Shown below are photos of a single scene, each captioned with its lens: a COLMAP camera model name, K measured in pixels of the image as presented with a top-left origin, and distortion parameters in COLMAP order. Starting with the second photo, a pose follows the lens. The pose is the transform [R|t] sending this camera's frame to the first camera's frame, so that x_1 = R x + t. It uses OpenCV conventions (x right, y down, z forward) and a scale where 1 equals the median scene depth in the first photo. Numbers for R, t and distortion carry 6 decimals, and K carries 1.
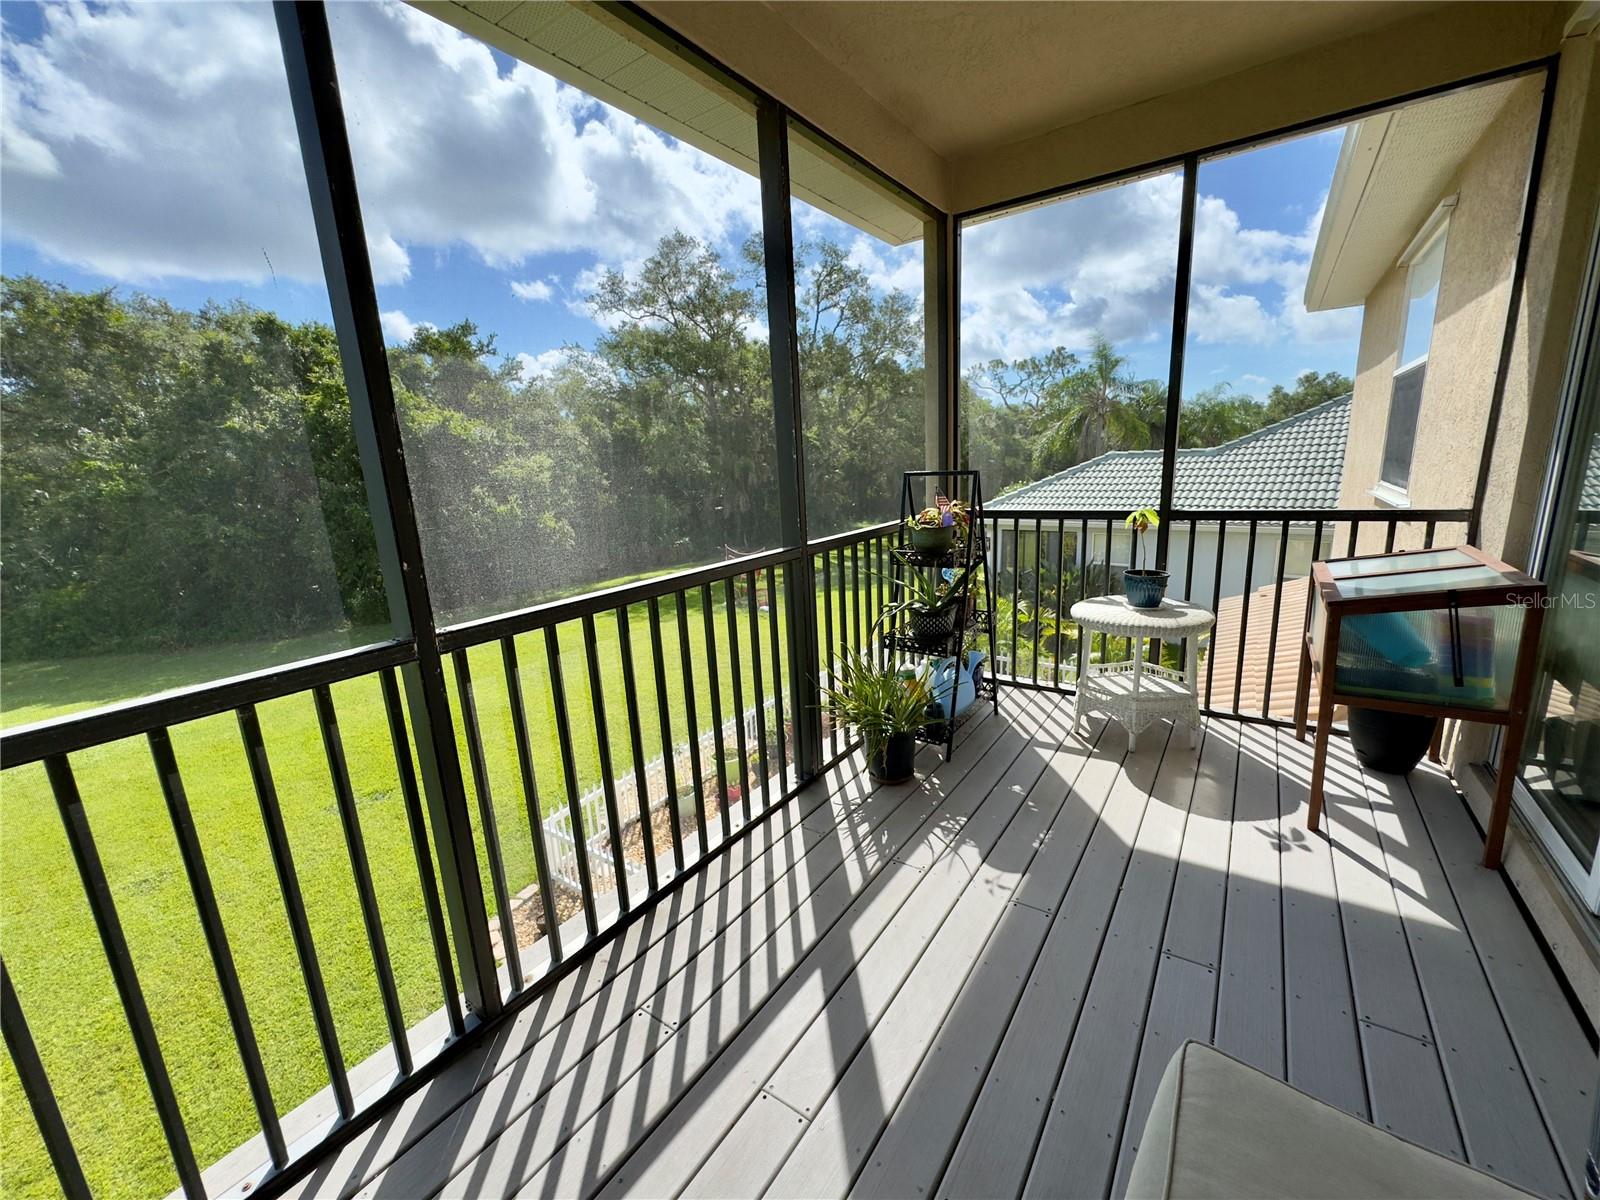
lens RADIAL K [[639.5, 0, 799.0], [0, 639.5, 599.1], [0, 0, 1]] dist [-0.001844, 0.000282]
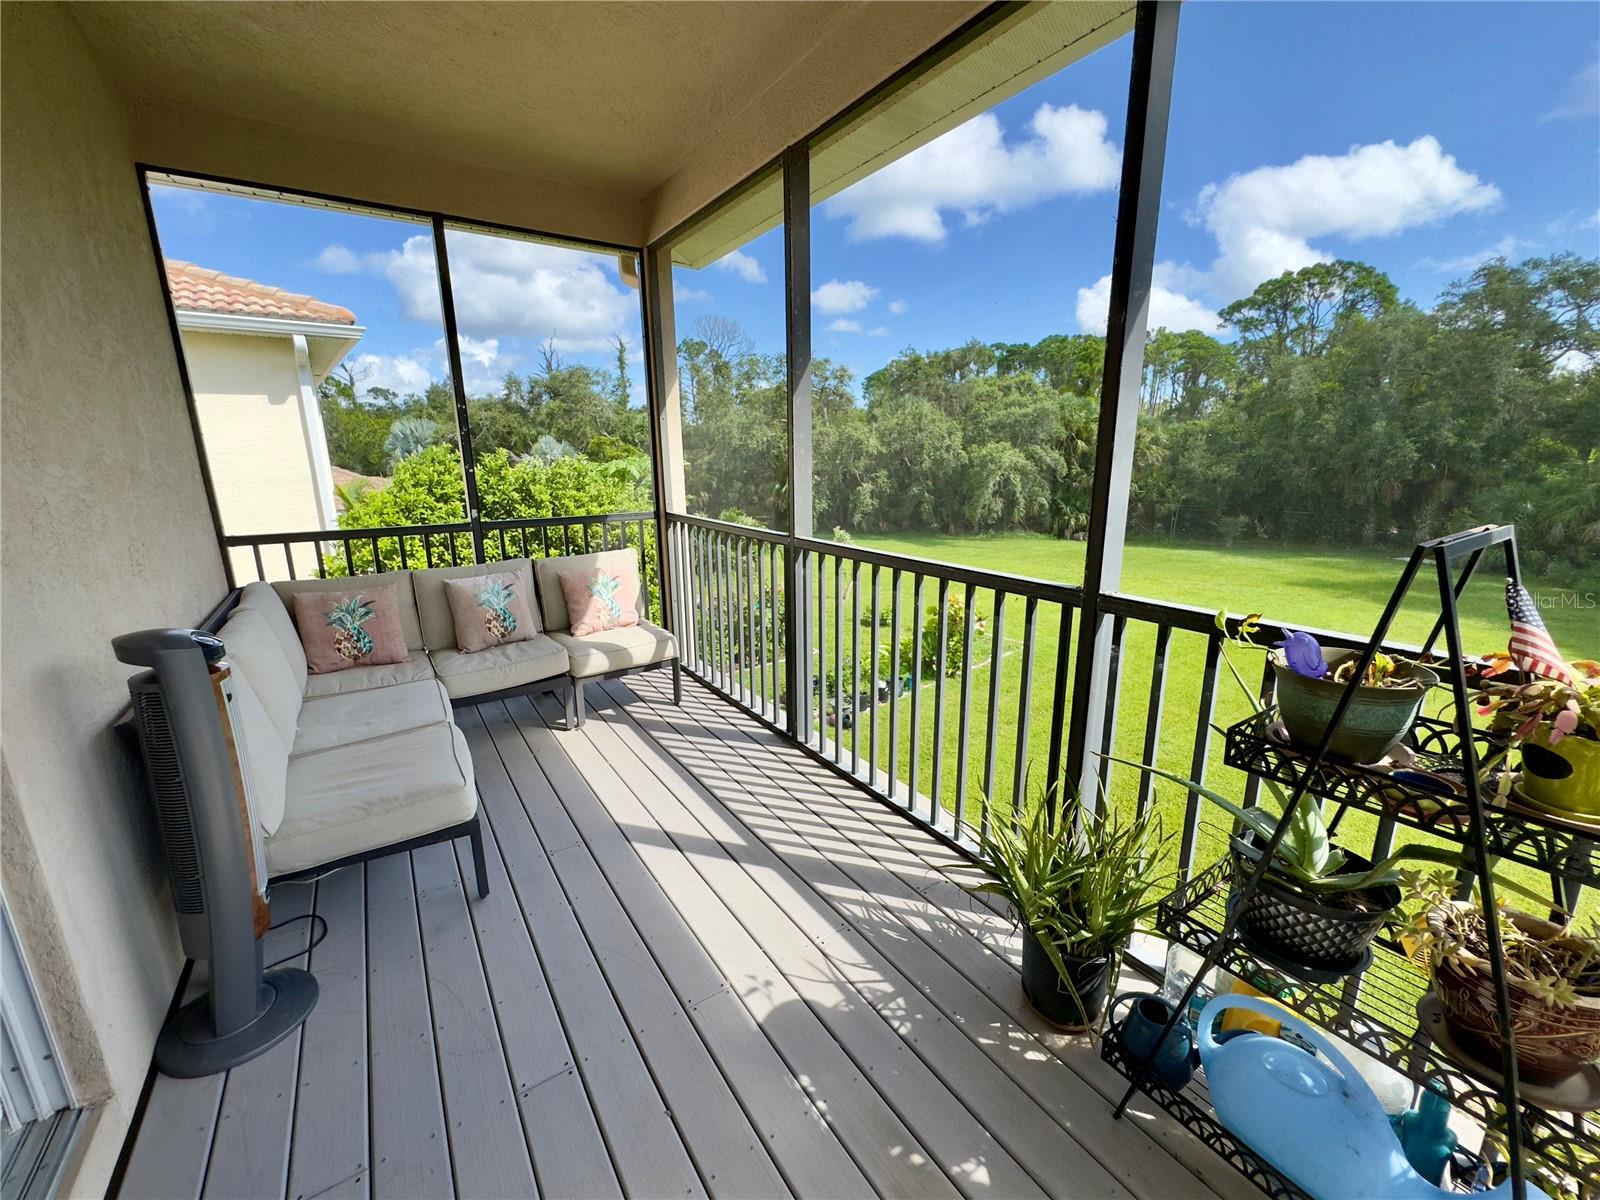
lens RADIAL K [[632.7, 0, 800.7], [0, 632.7, 607.8], [0, 0, 1]] dist [-0.002014, -0.000005]
pose [[-0.346224, 0.276012, -0.896630, 0.524687], [-0.174812, 0.920022, 0.350715, -0.182846], [0.921721, 0.278168, -0.270284, 0.664846]]
